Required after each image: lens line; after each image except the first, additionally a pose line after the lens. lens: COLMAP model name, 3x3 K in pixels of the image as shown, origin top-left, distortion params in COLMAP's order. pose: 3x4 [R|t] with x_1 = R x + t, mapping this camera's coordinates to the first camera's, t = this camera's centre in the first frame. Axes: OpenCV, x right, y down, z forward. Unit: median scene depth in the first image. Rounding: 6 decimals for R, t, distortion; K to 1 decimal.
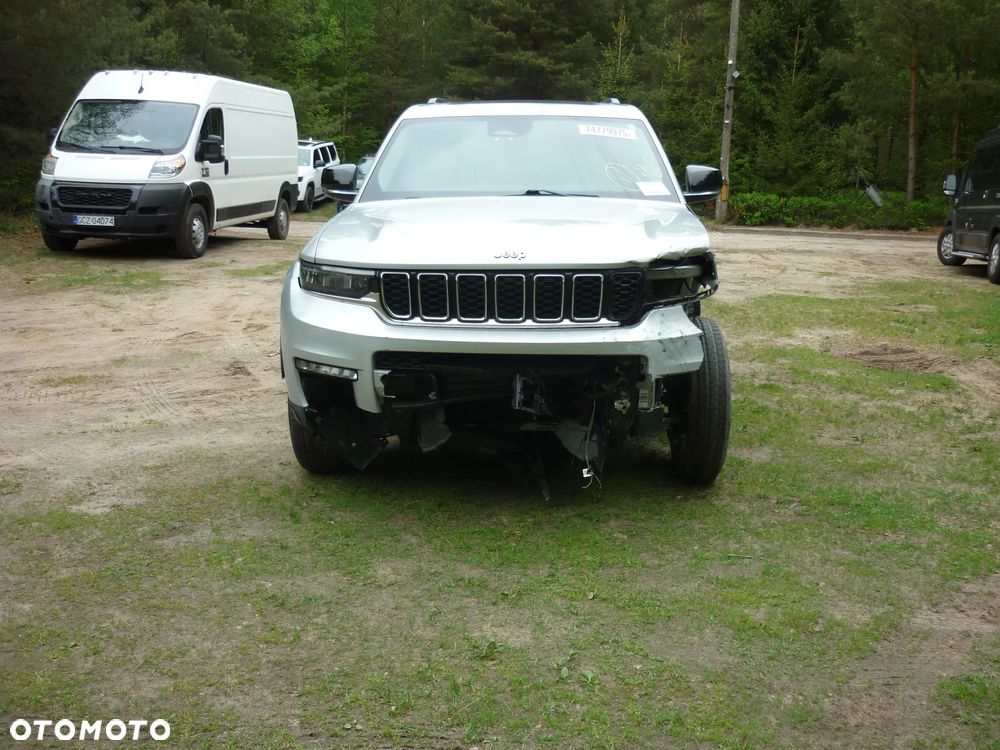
lens RADIAL K [[1003.7, 0, 510.2], [0, 1003.7, 377.8], [0, 0, 1]] dist [-0.081909, 0.086550]
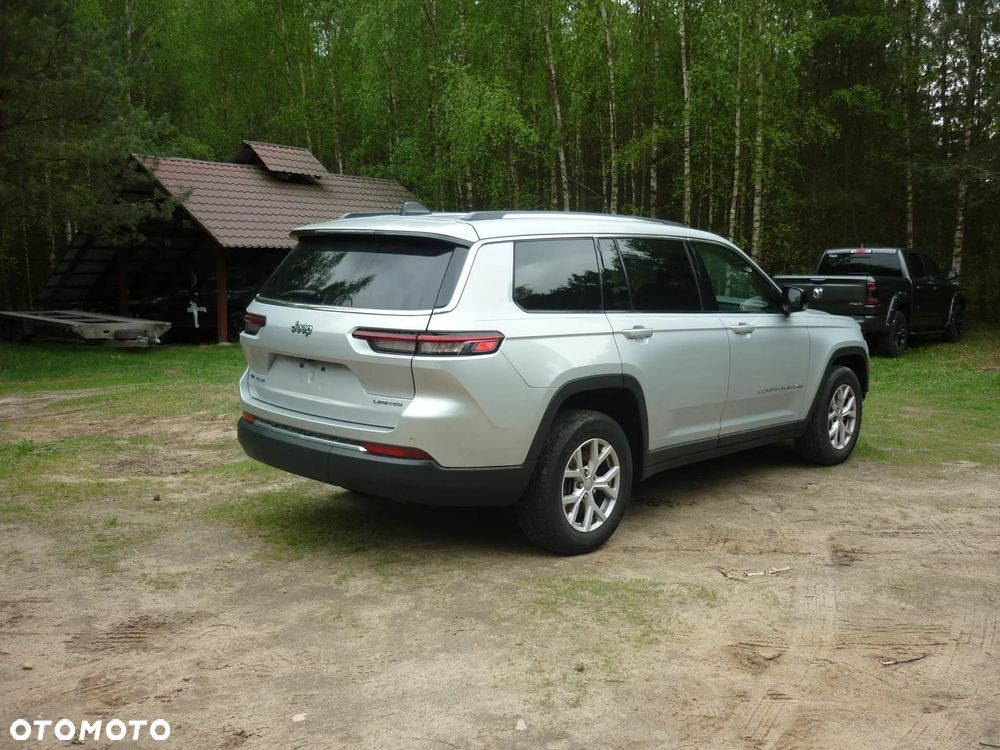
lens RADIAL K [[1003.7, 0, 510.2], [0, 1003.7, 377.8], [0, 0, 1]] dist [-0.081909, 0.086550]
pose [[-0.760781, -0.109840, 0.639646, -0.805320], [0.108083, 0.950369, 0.291749, -0.576148], [-0.639945, 0.291092, -0.711151, 2.434887]]
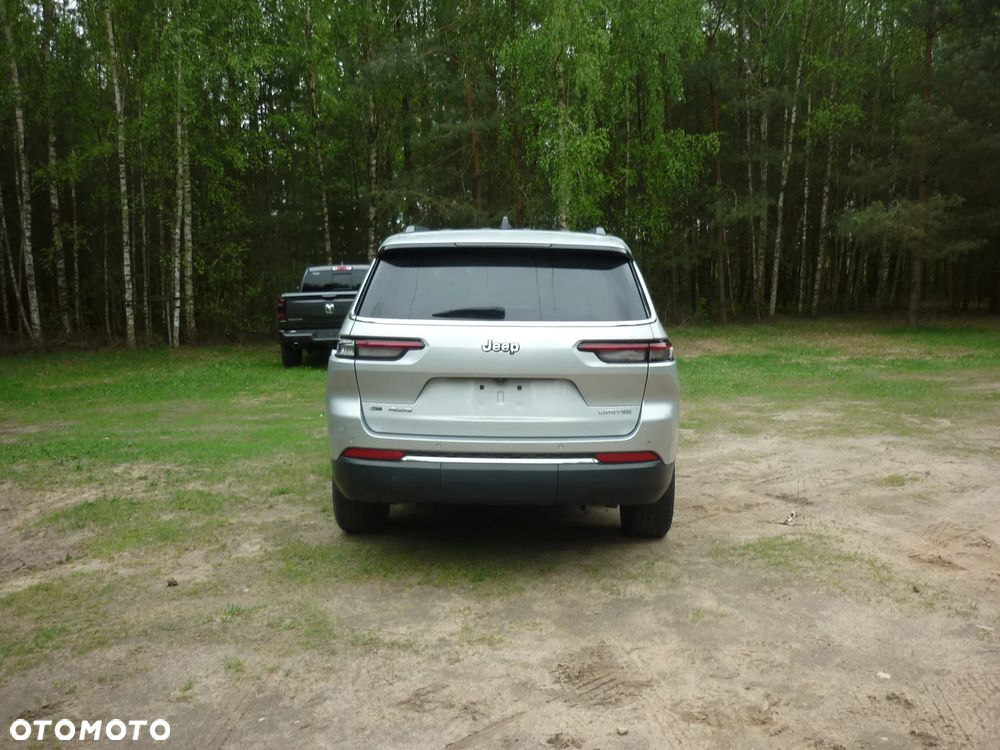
lens RADIAL K [[1003.7, 0, 510.2], [0, 1003.7, 377.8], [0, 0, 1]] dist [-0.081909, 0.086550]
pose [[-0.999818, -0.011858, -0.014944, 0.041304], [-0.015864, 0.951885, 0.306045, -0.619586], [0.010596, 0.306227, -0.951900, 2.773047]]
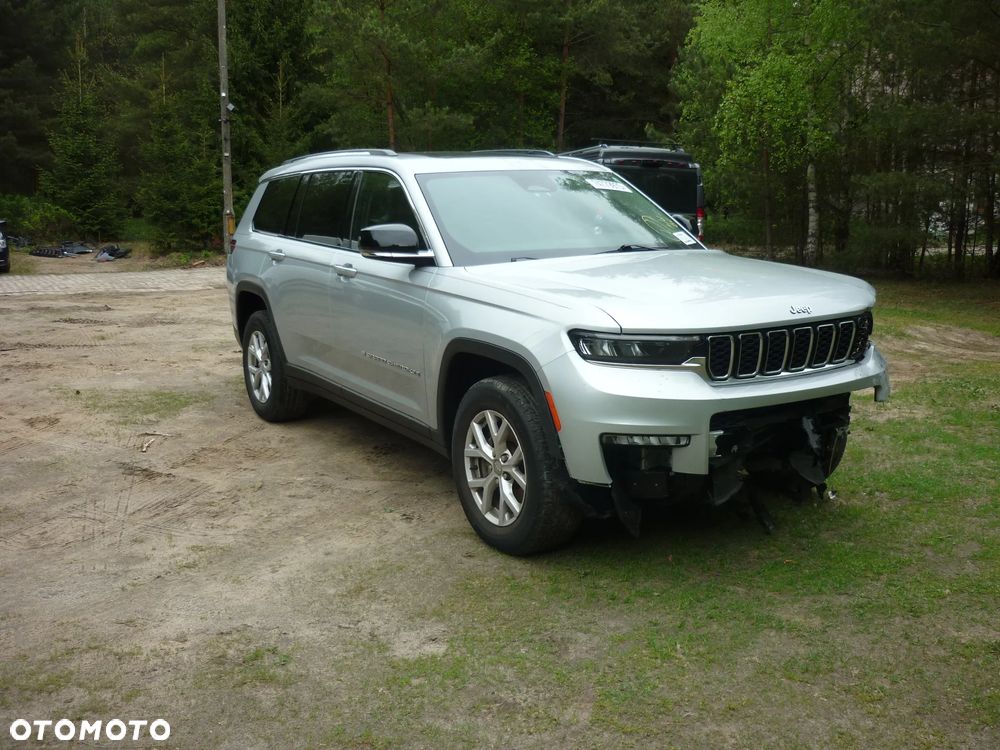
lens RADIAL K [[1003.7, 0, 510.2], [0, 1003.7, 377.8], [0, 0, 1]] dist [-0.081909, 0.086550]
pose [[0.829885, -0.120505, 0.544766, -0.664091], [0.134507, 0.990810, 0.014267, -0.081743], [-0.541479, 0.061435, 0.838467, 0.197904]]
